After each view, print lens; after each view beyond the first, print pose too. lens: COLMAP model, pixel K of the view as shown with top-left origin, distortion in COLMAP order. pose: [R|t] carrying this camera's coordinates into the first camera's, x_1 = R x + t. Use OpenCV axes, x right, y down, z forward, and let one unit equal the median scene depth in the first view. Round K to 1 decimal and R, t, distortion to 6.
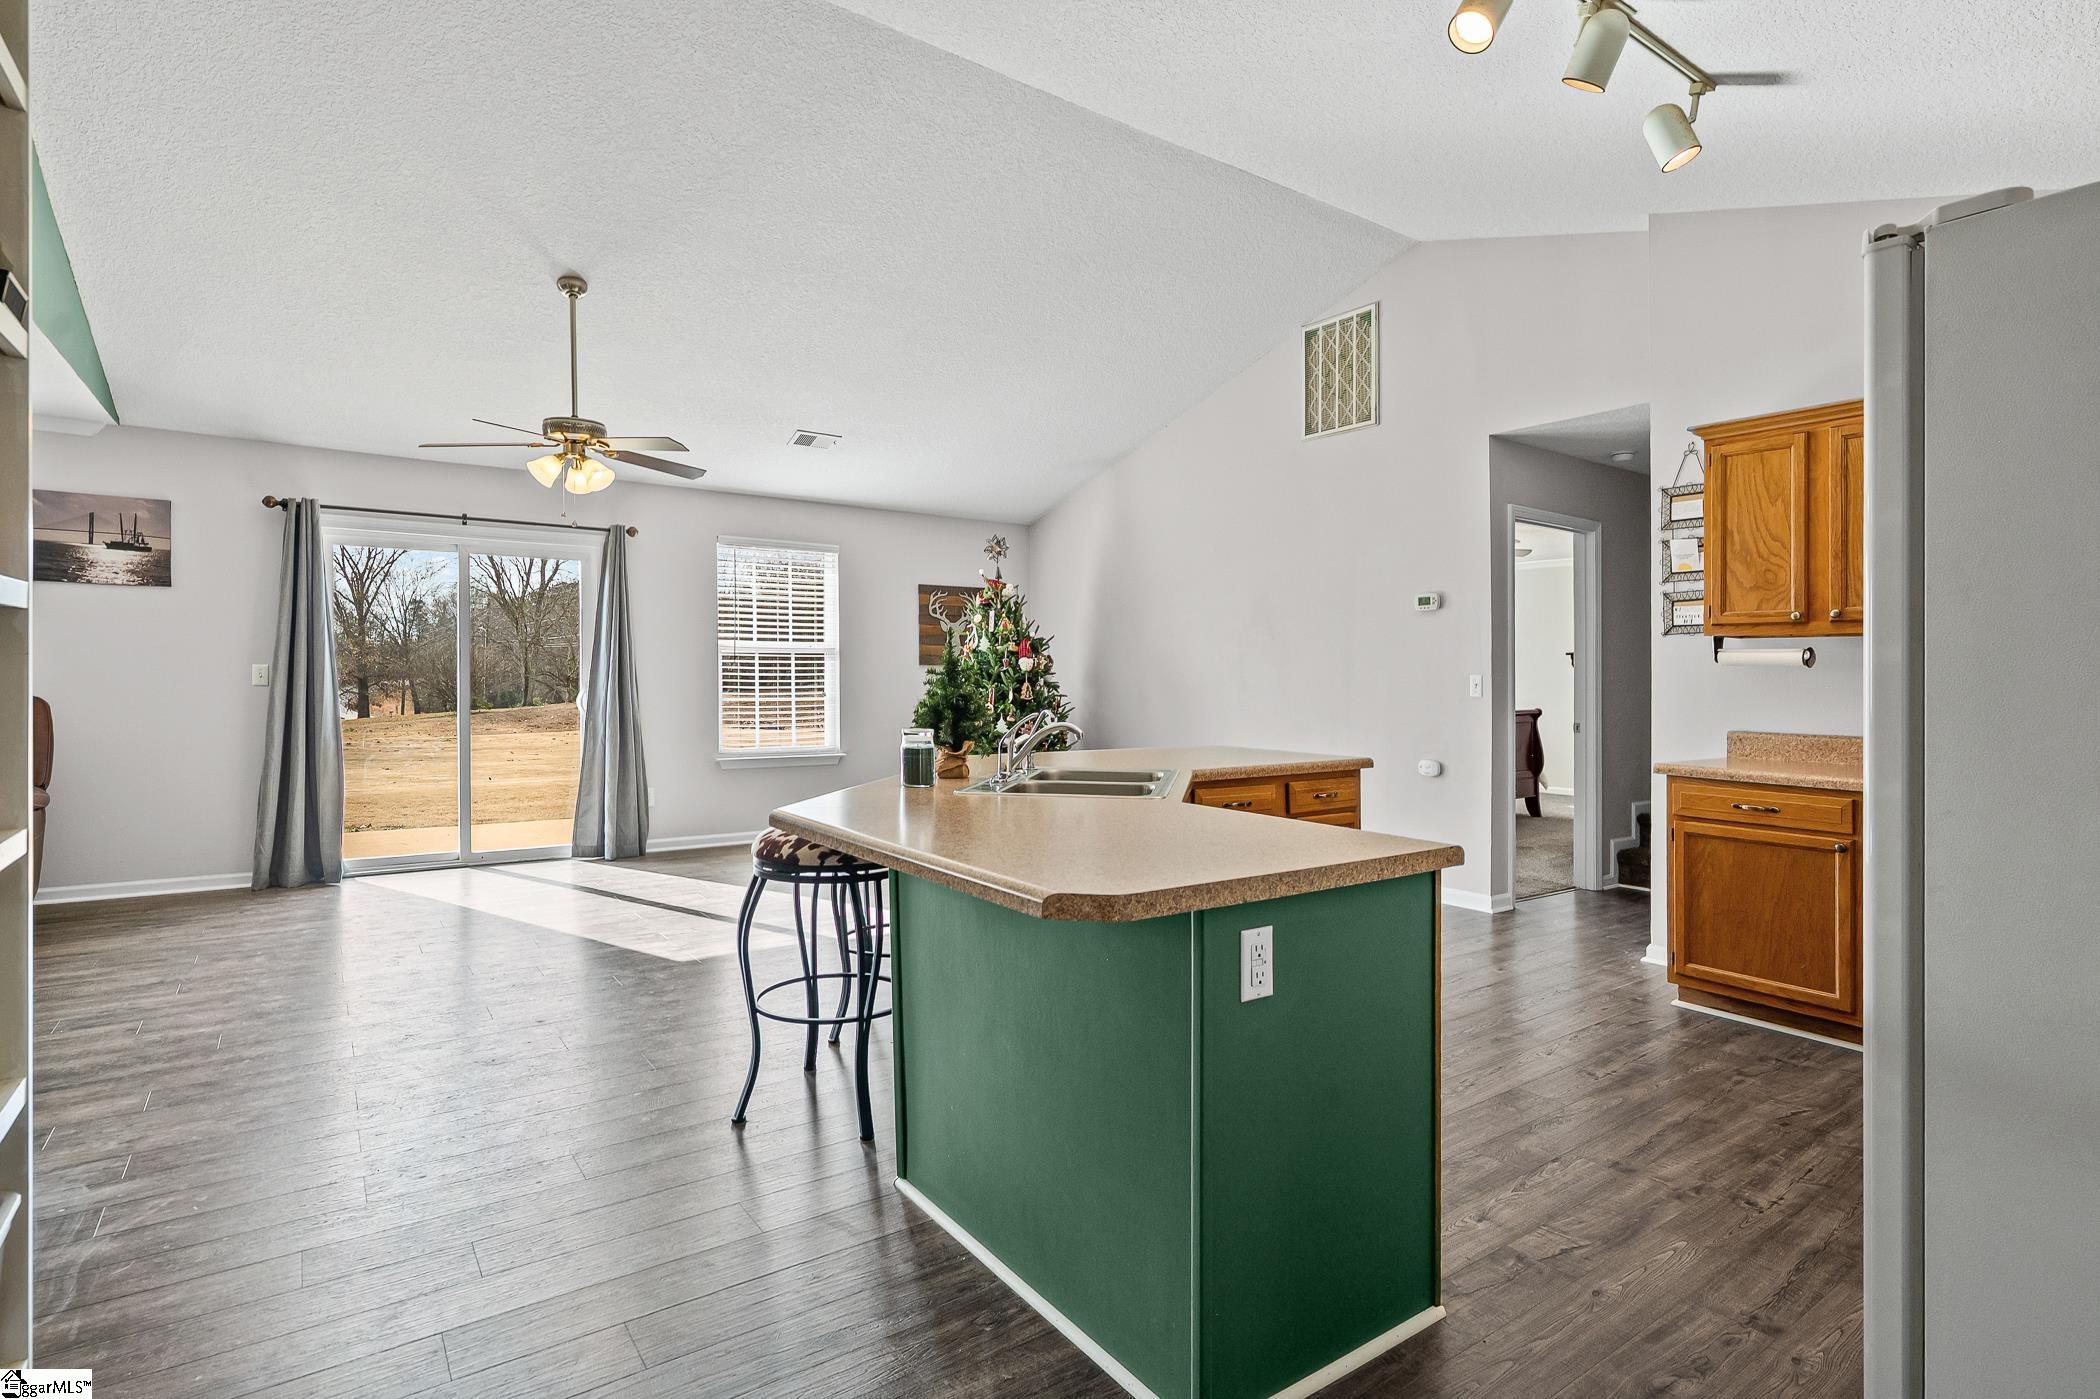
lens RADIAL K [[1039.4, 0, 1039.9], [0, 1039.4, 691.8], [0, 0, 1]] dist [-0.012019, -0.000470]
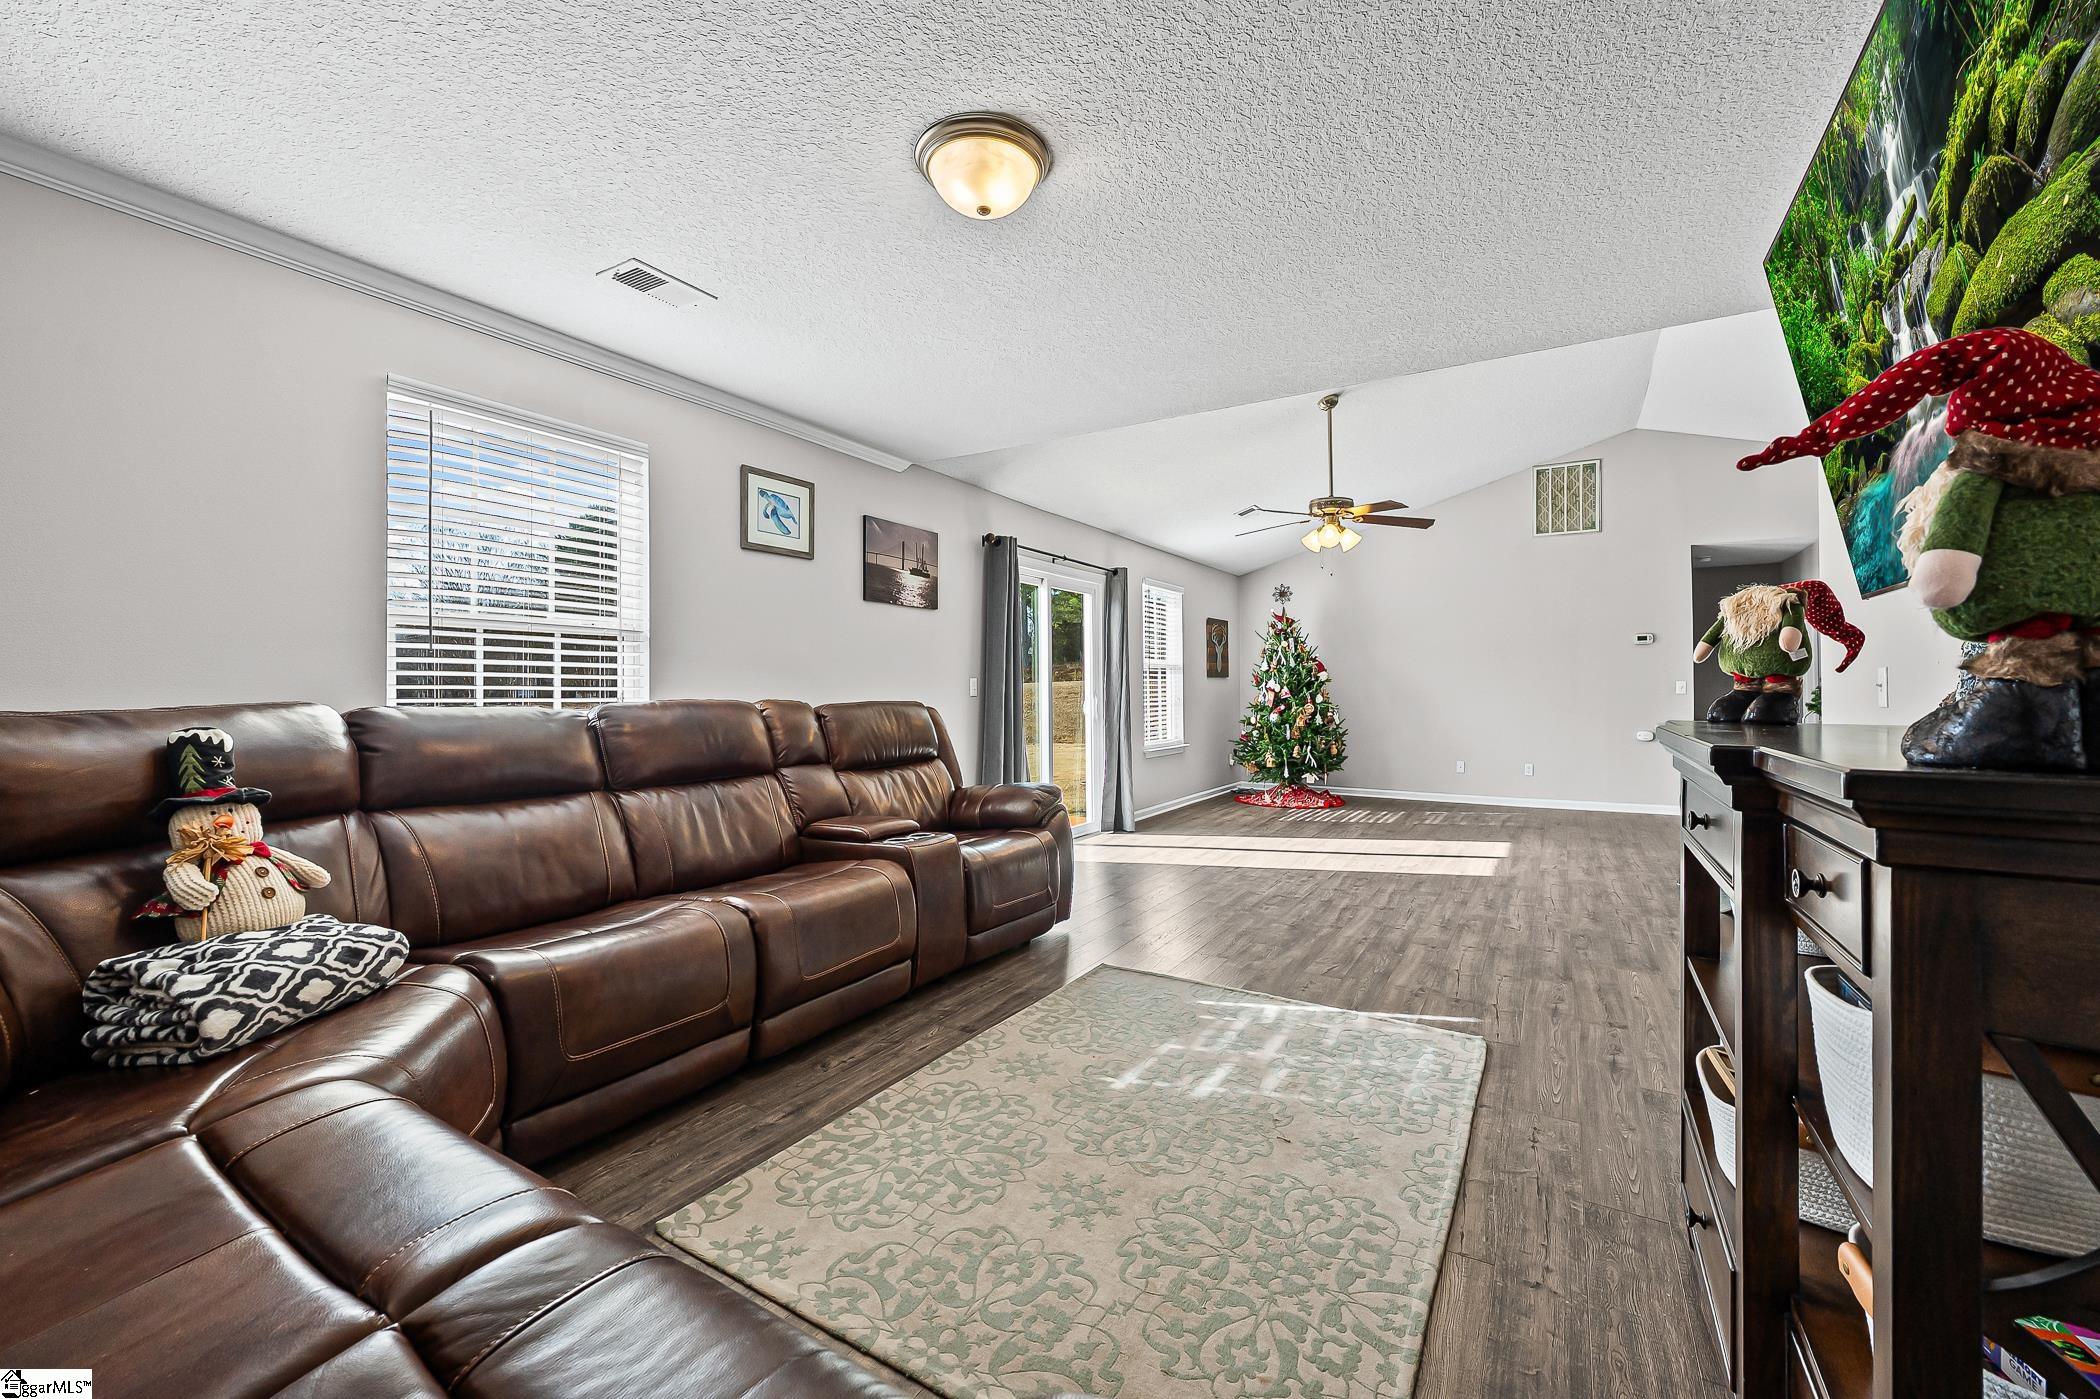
lens RADIAL K [[845.4, 0, 1032.5], [0, 845.4, 677.4], [0, 0, 1]] dist [-0.000864, 0.000285]
pose [[0.925869, -0.002596, 0.377837, -1.061887], [0.012199, 0.999660, -0.023024, -0.004727], [-0.377649, 0.025927, 0.925586, 0.100190]]
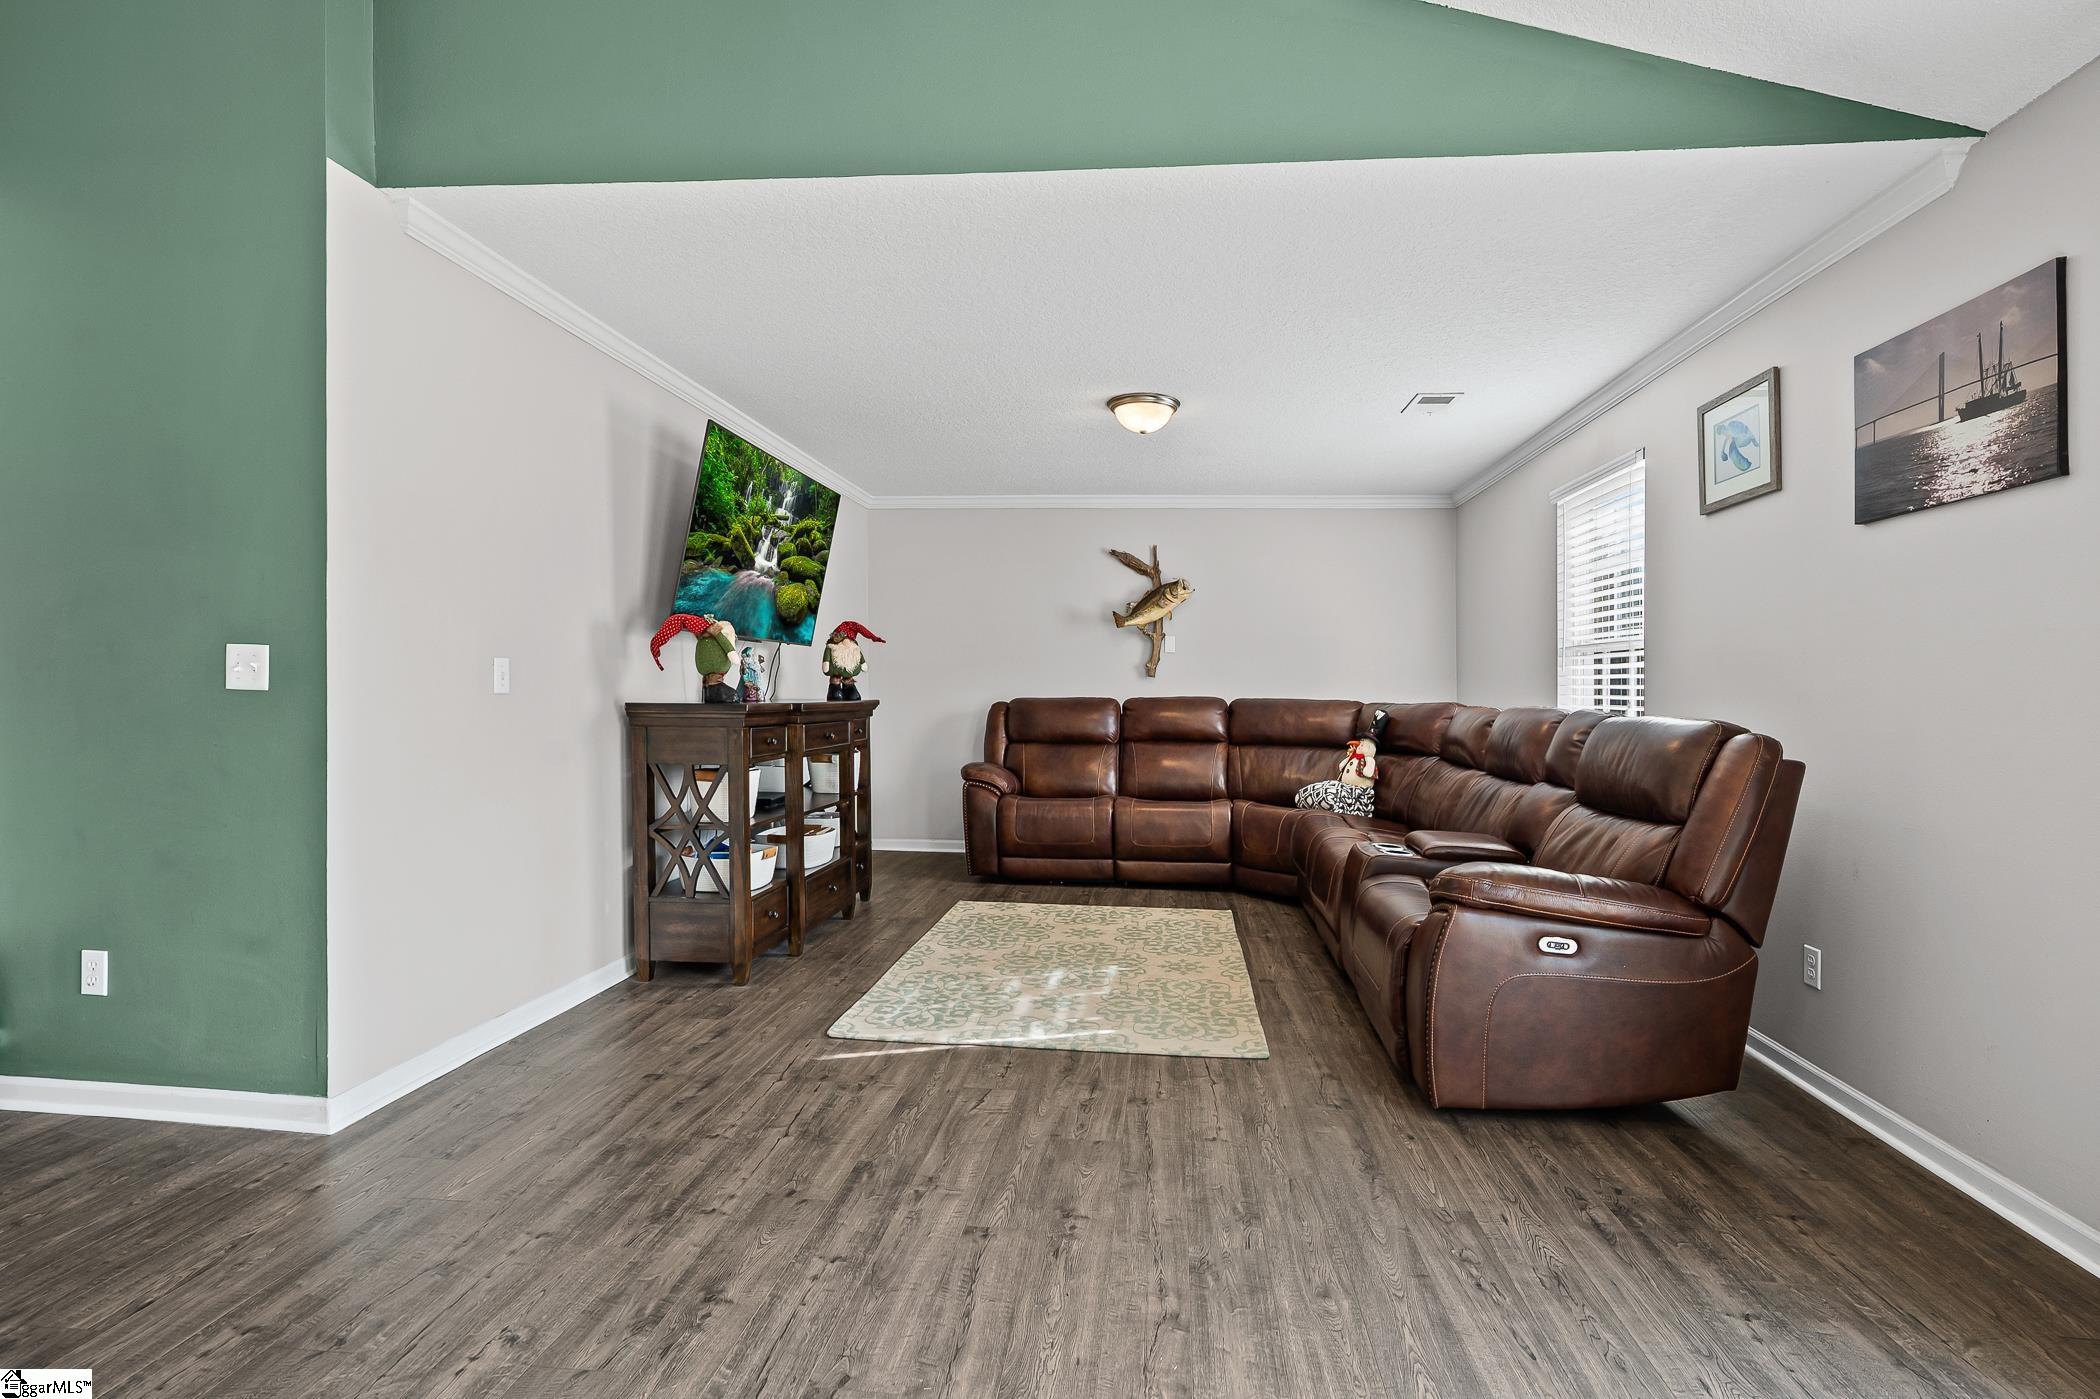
lens RADIAL K [[984.2, 0, 1088.5], [0, 984.2, 664.9], [0, 0, 1]] dist [0.003628, 0.000128]
pose [[-0.649088, -0.041182, -0.759597, -0.301318], [-0.034042, 0.999106, -0.025077, -0.005291], [0.759951, 0.009581, -0.649910, 0.930897]]
